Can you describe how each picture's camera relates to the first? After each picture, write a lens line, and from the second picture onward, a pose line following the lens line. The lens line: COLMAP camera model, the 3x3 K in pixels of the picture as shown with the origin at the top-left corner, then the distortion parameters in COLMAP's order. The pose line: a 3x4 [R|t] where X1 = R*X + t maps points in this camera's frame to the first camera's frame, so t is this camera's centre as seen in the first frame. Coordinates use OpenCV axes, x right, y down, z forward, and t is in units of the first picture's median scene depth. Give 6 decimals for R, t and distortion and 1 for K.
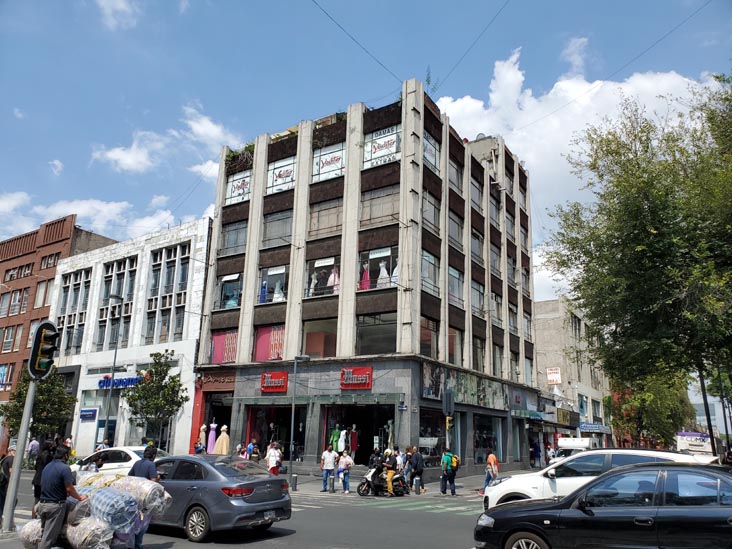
lens RADIAL K [[580.9, 0, 366.0], [0, 580.9, 274.5], [0, 0, 1]] dist [0.041425, -0.002414]
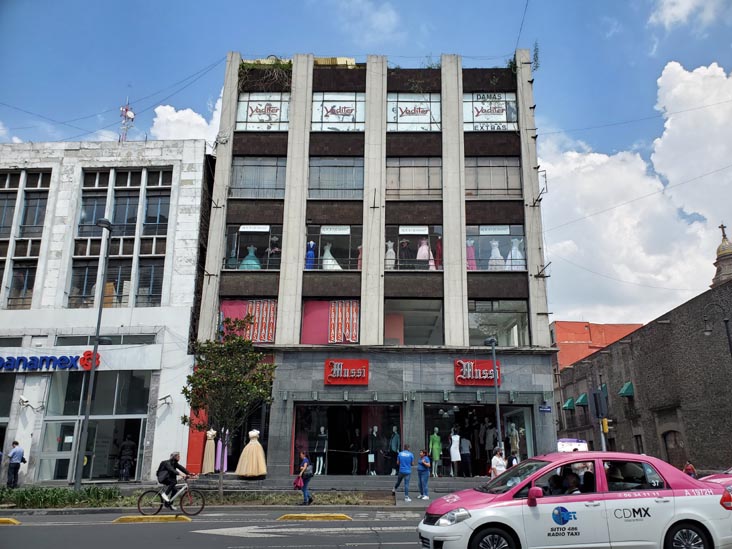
lens RADIAL K [[580.9, 0, 366.0], [0, 580.9, 274.5], [0, 0, 1]] dist [0.041425, -0.002414]
pose [[0.847766, 0.131450, 0.513822, -0.513334], [-0.130259, 0.990731, -0.038539, 0.077486], [-0.514126, -0.034258, 0.857030, 0.310194]]
